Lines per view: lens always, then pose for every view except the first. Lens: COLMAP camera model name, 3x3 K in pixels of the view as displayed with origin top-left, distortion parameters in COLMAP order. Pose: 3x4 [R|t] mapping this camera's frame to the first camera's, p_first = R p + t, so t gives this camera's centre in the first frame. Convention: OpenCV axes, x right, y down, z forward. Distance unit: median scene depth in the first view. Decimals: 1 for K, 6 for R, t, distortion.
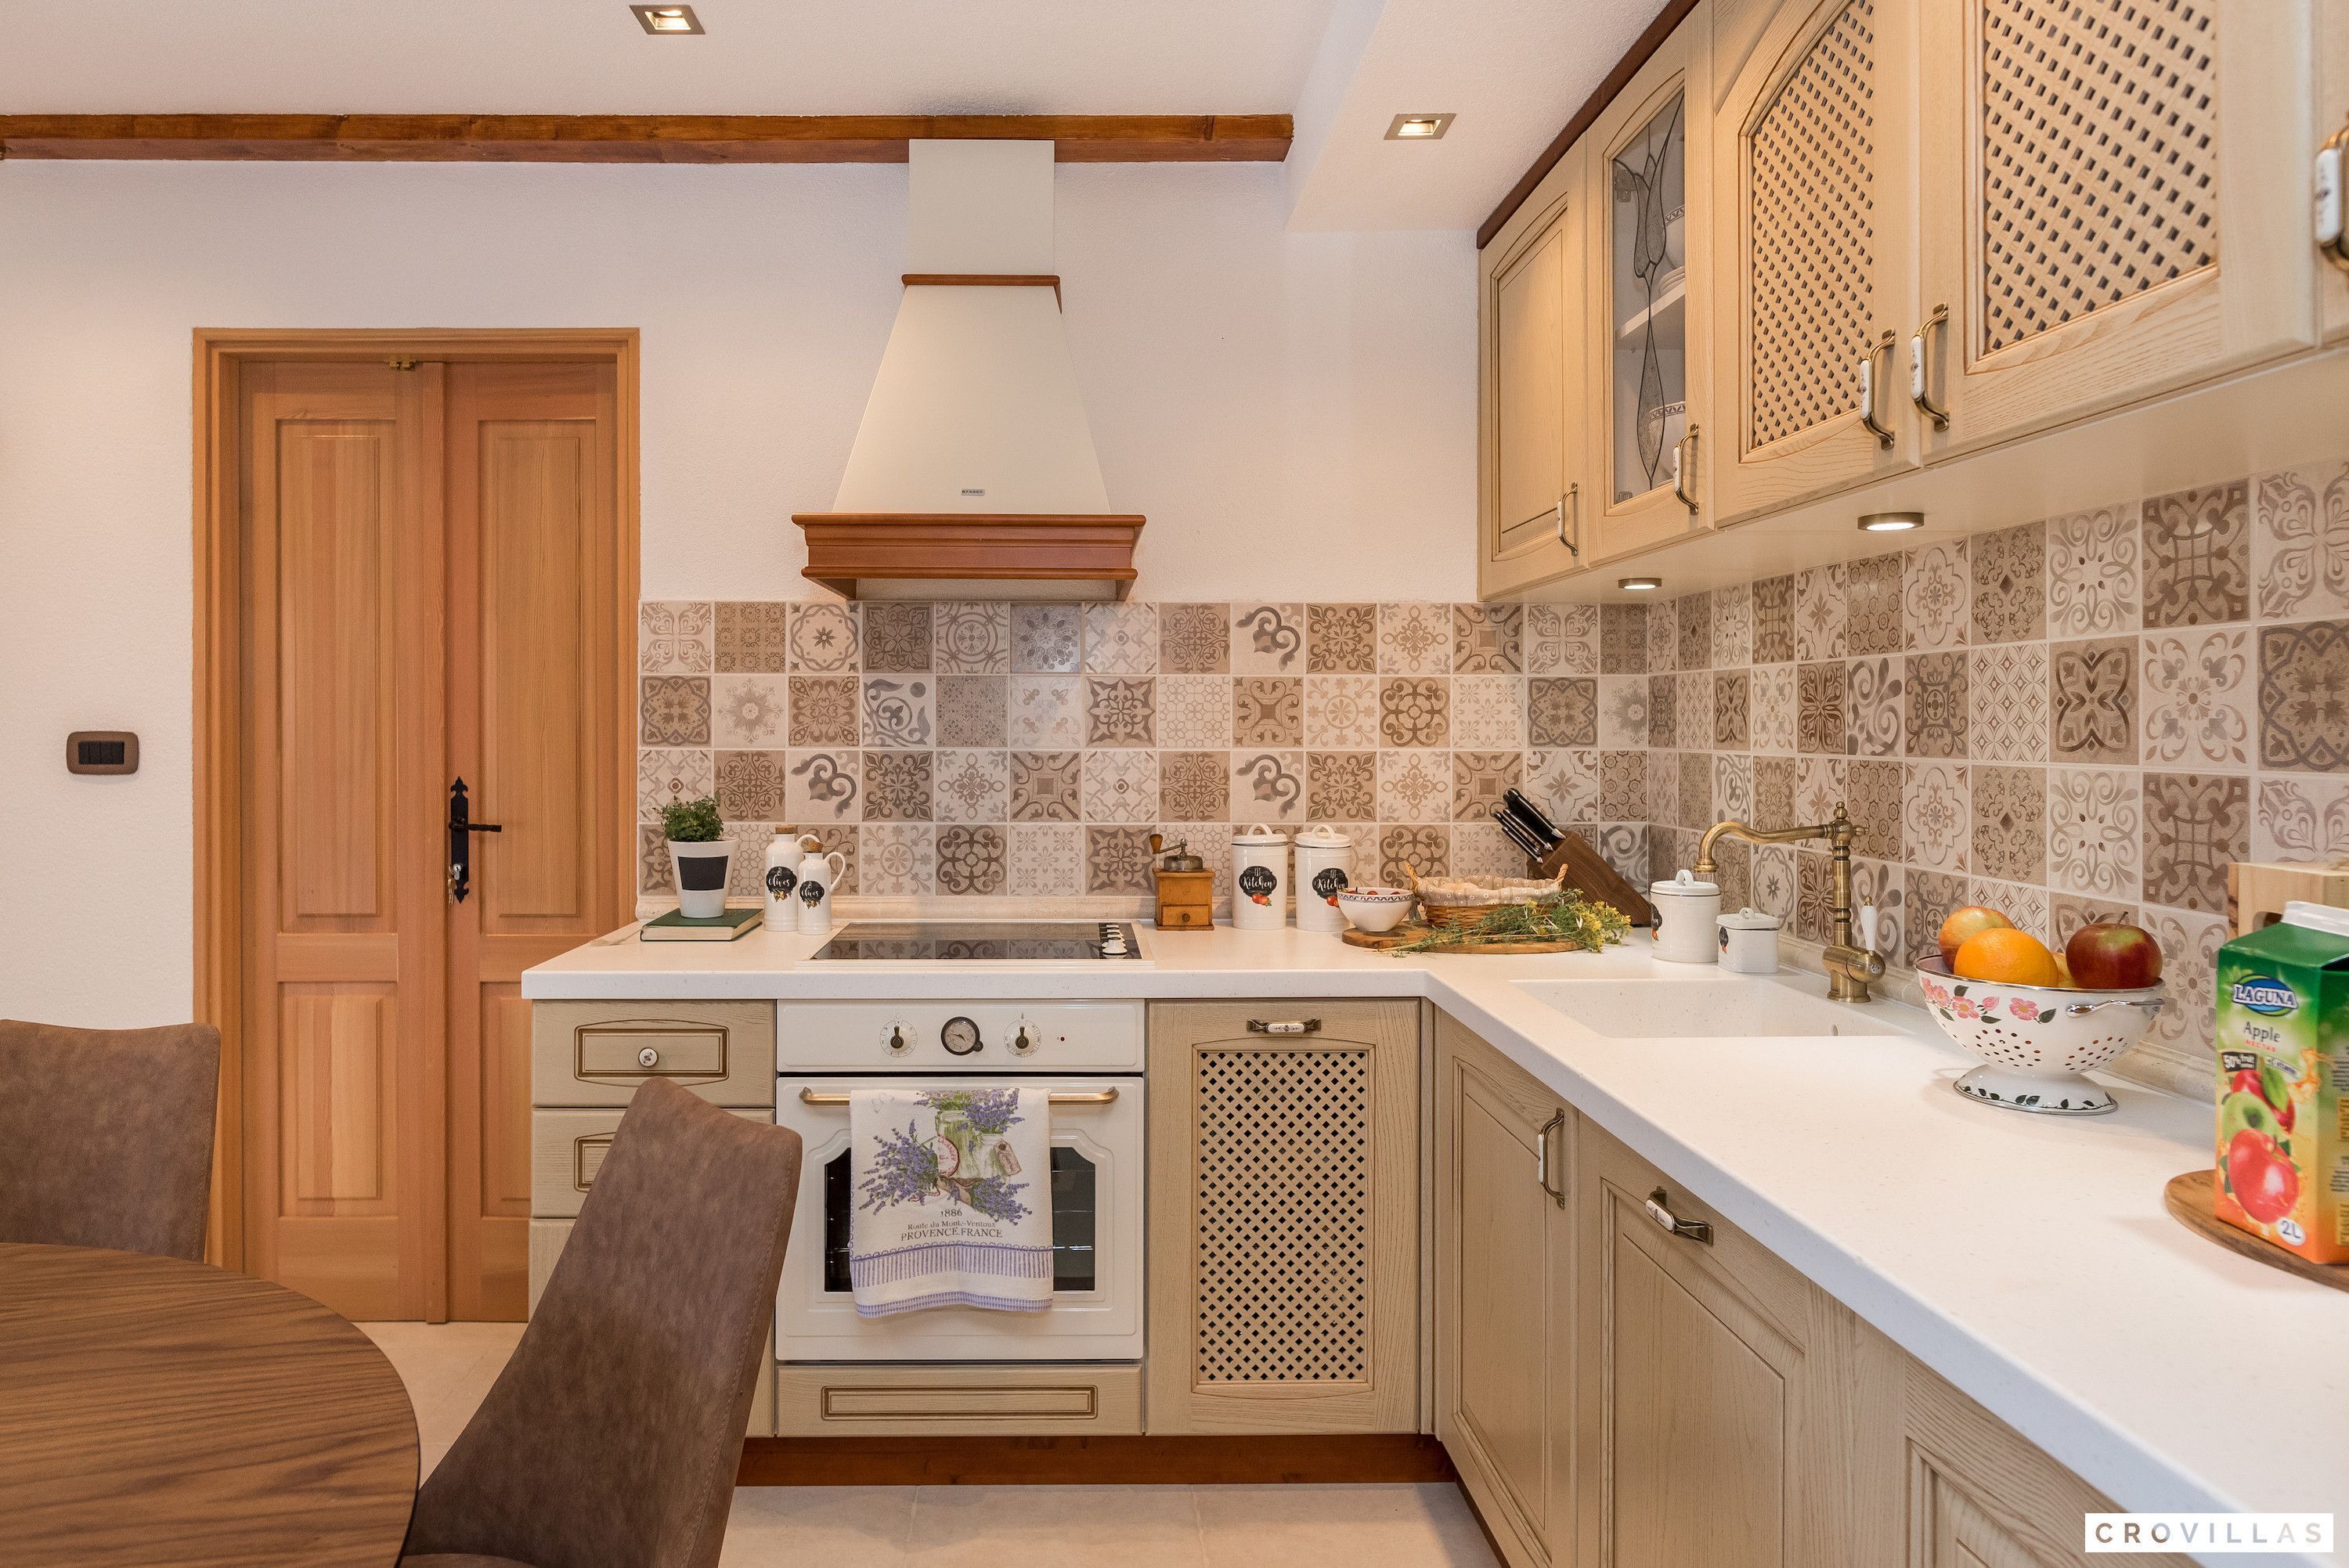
lens RADIAL K [[1359.8, 0, 1160.0], [0, 1359.8, 713.1], [0, 0, 1]] dist [-0.002387, 0.001540]
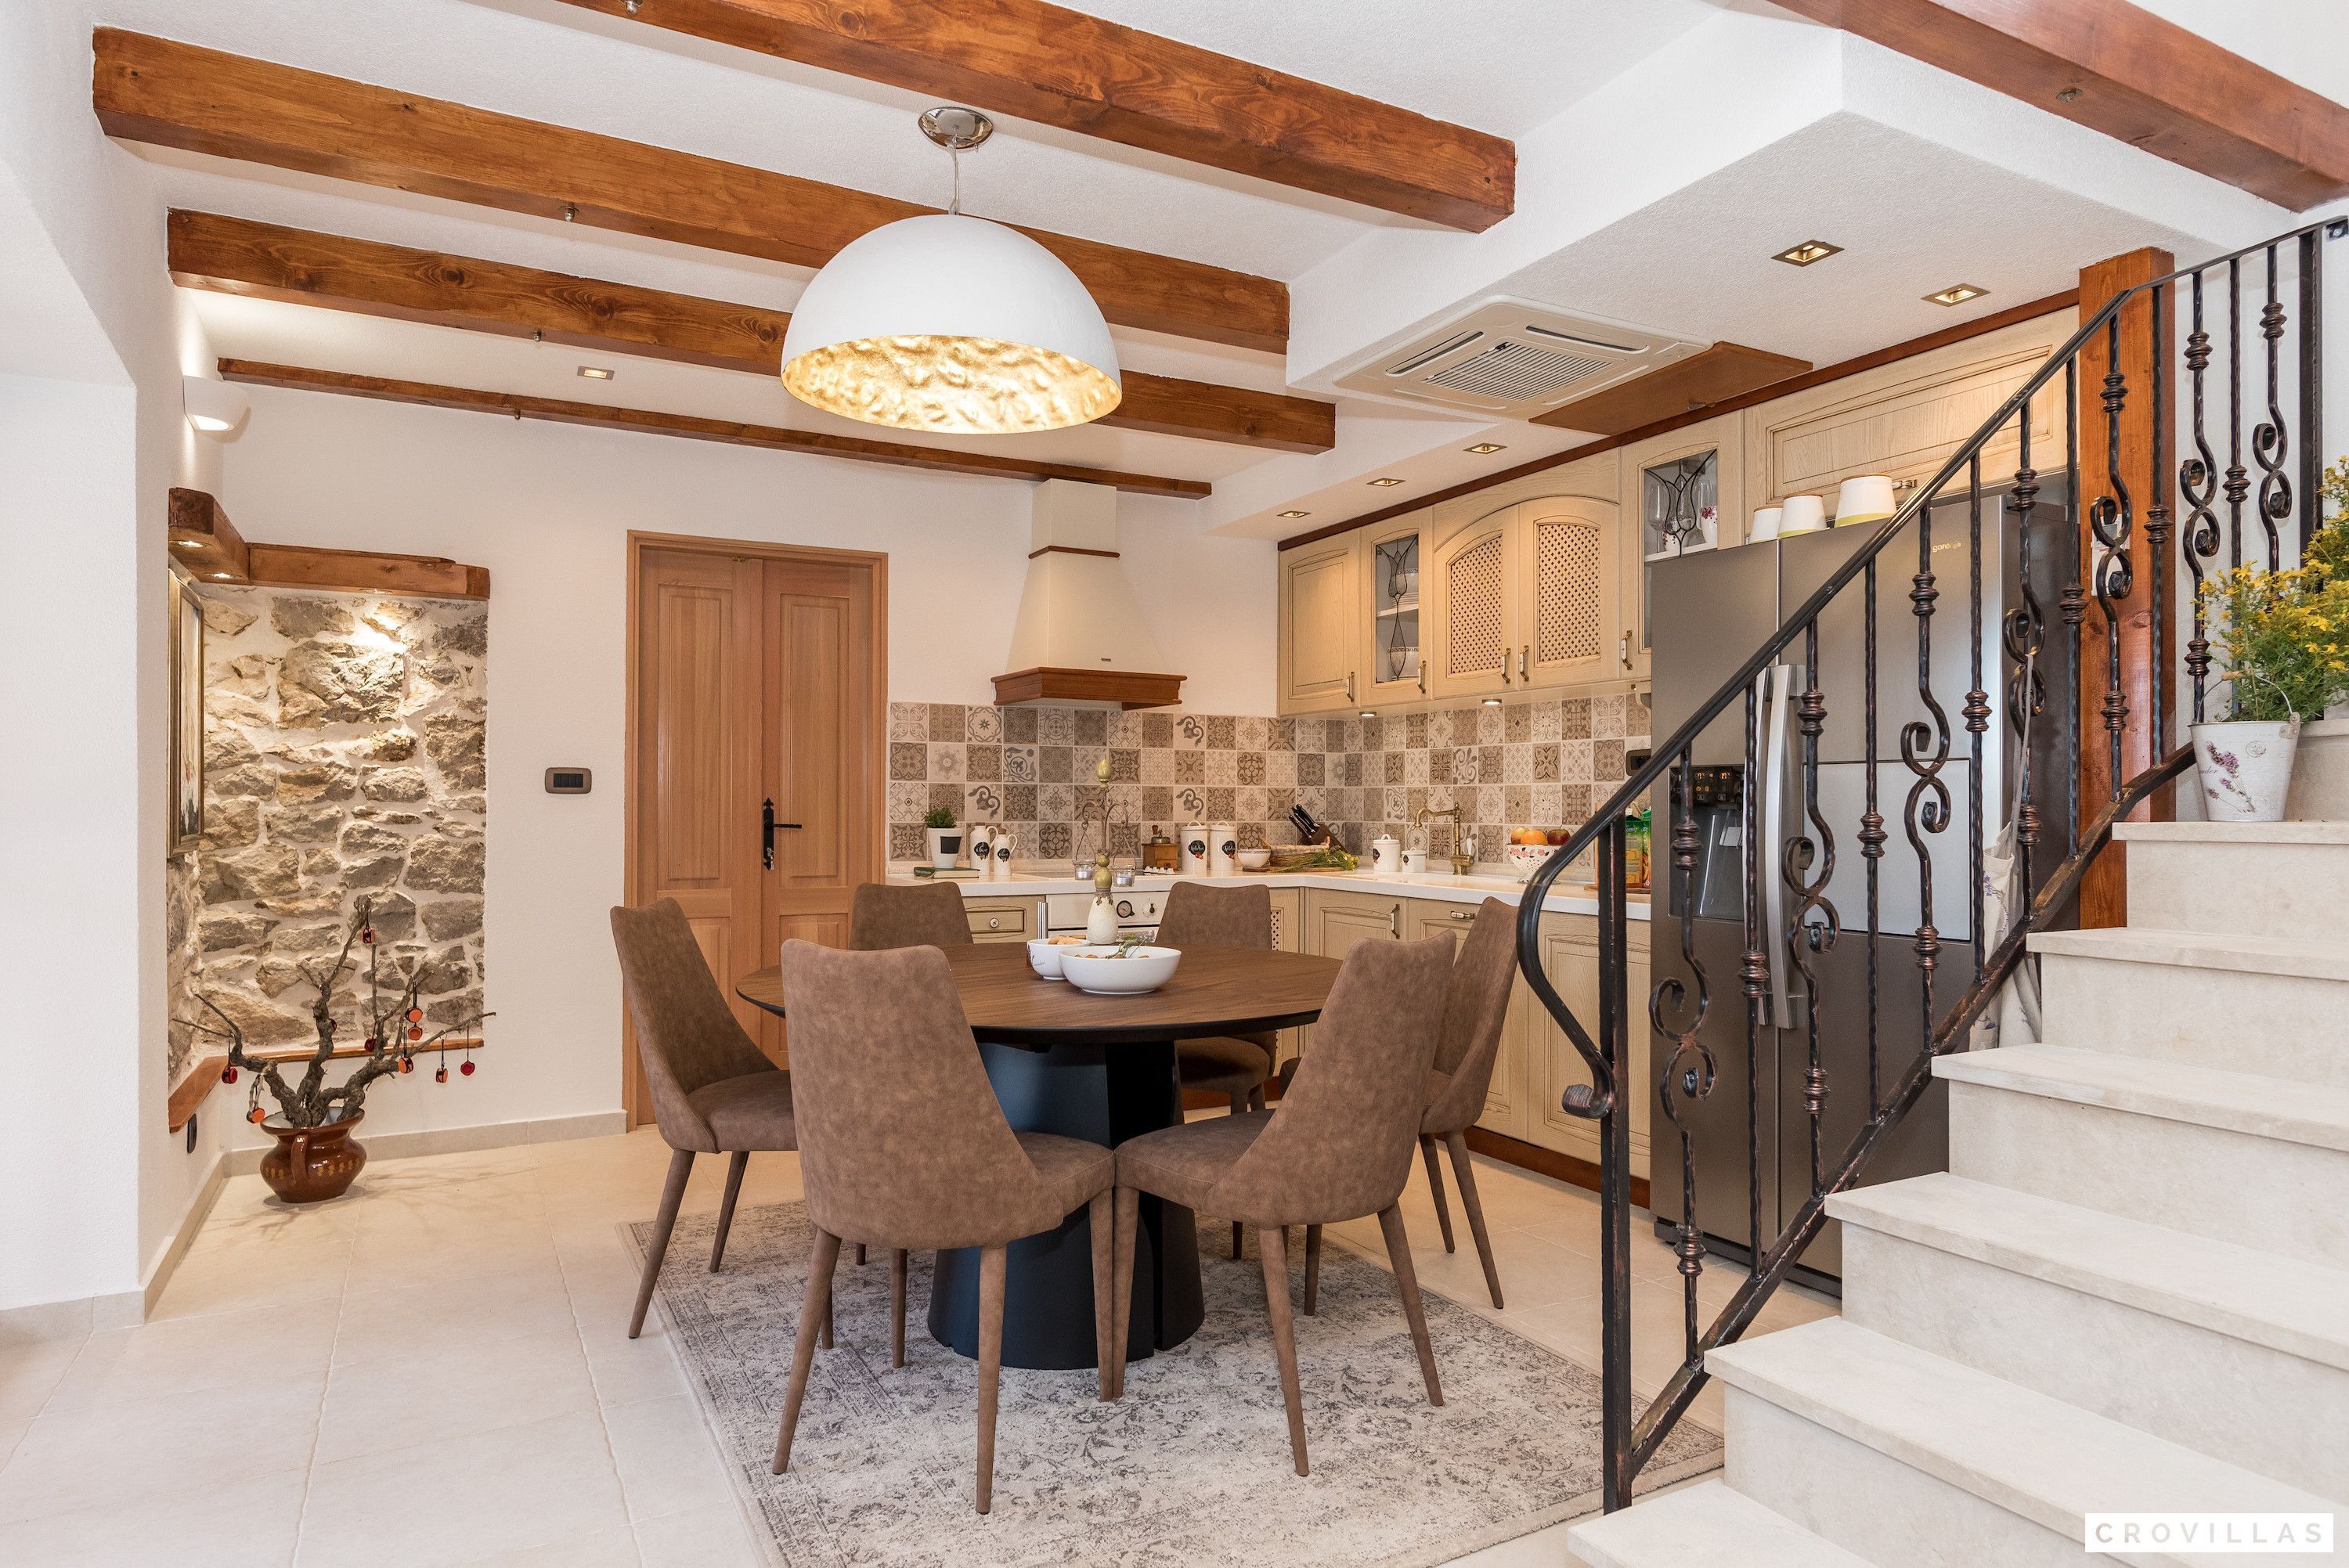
lens RADIAL K [[1359.8, 0, 1174.1], [0, 1359.8, 790.5], [0, 0, 1]] dist [-0.002387, 0.001540]
pose [[0.888743, 0.008689, 0.458324, -0.883097], [-0.006503, 0.999959, -0.006349, 0.047137], [-0.458360, 0.002662, 0.888763, -0.811980]]
